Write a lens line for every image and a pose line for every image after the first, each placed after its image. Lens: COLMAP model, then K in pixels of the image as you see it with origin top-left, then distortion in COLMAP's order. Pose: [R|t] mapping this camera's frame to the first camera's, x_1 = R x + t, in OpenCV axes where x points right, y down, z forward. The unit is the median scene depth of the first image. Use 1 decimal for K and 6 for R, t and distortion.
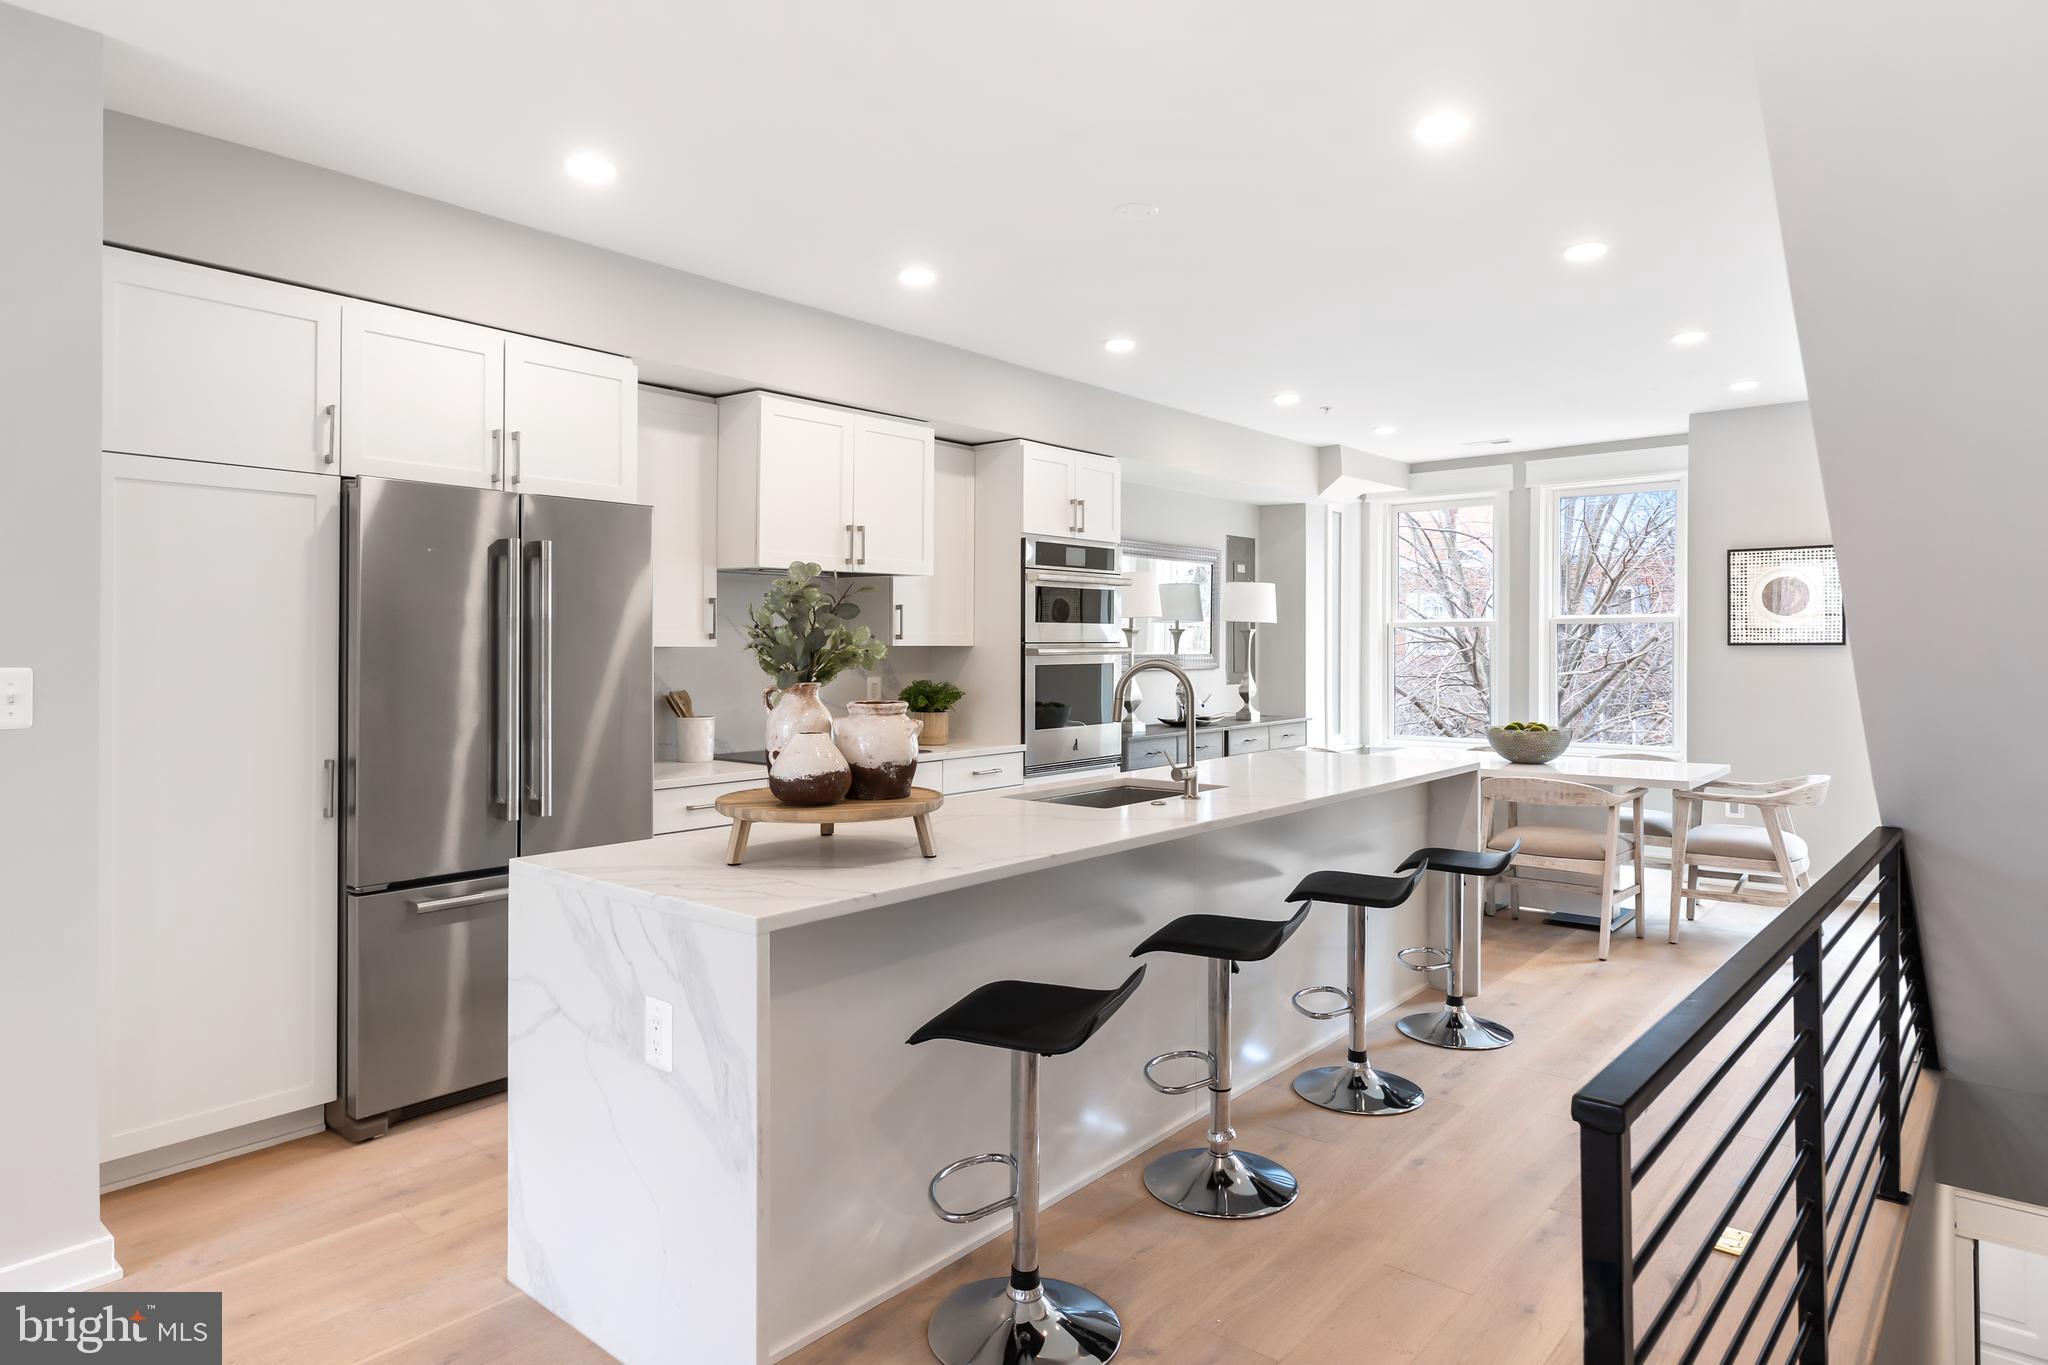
lens RADIAL K [[1210.9, 0, 1027.0], [0, 1210.9, 647.4], [0, 0, 1]] dist [-0.004412, -0.000240]
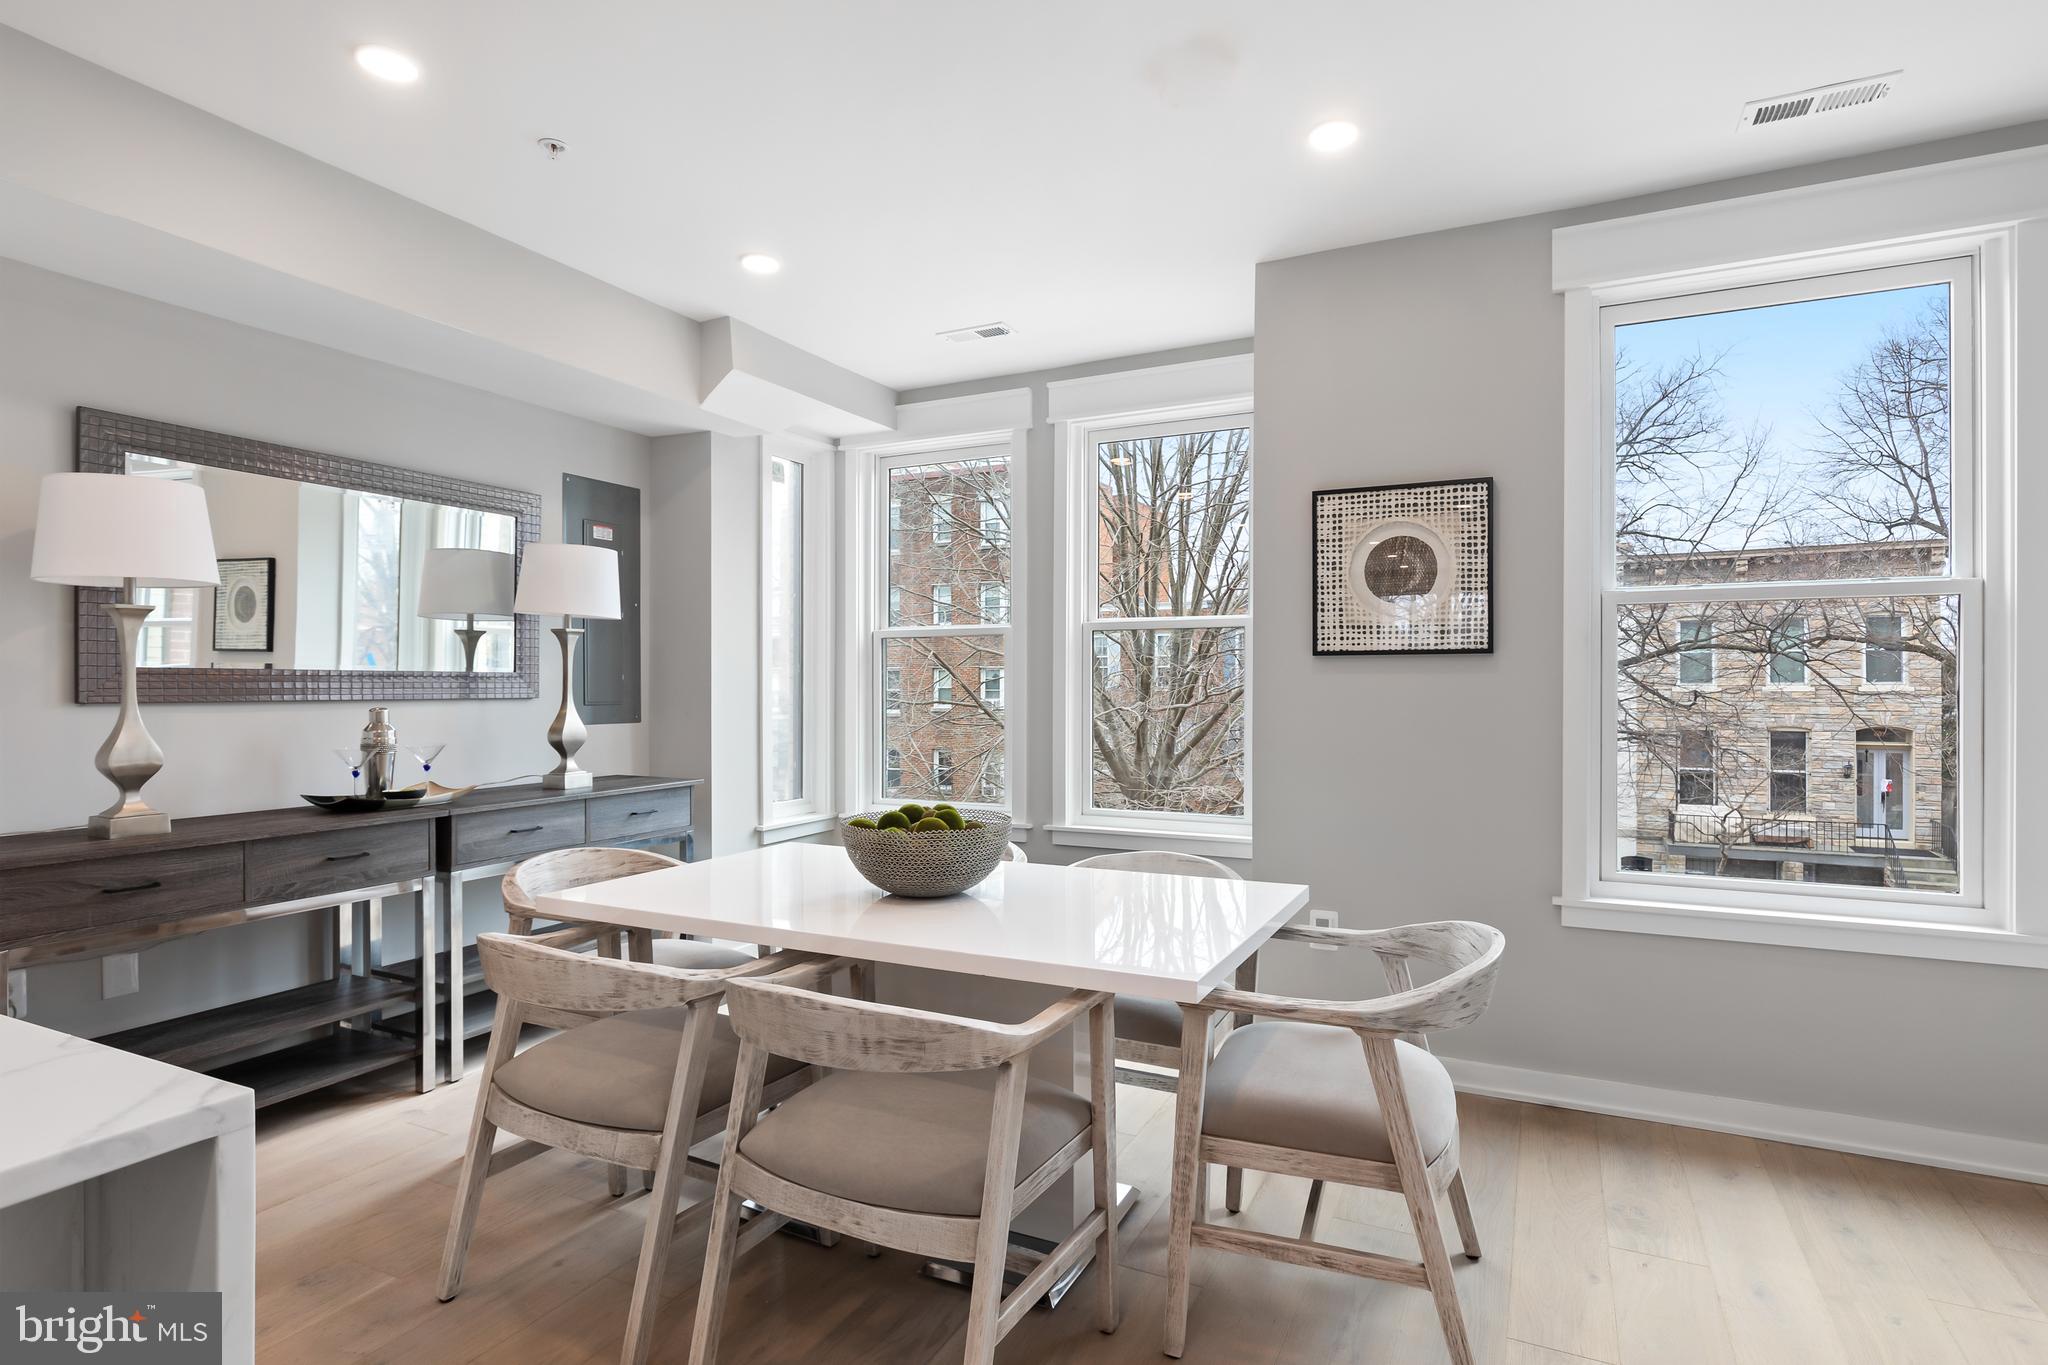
lens RADIAL K [[1077.5, 0, 1024.0], [0, 1077.5, 682.5], [0, 0, 1]] dist [0.050978, 0.000067]
pose [[0.972357, -0.004282, 0.233458, 0.274319], [0.002067, 0.999951, 0.009730, 0.005829], [-0.233488, -0.008978, 0.972318, 0.446151]]
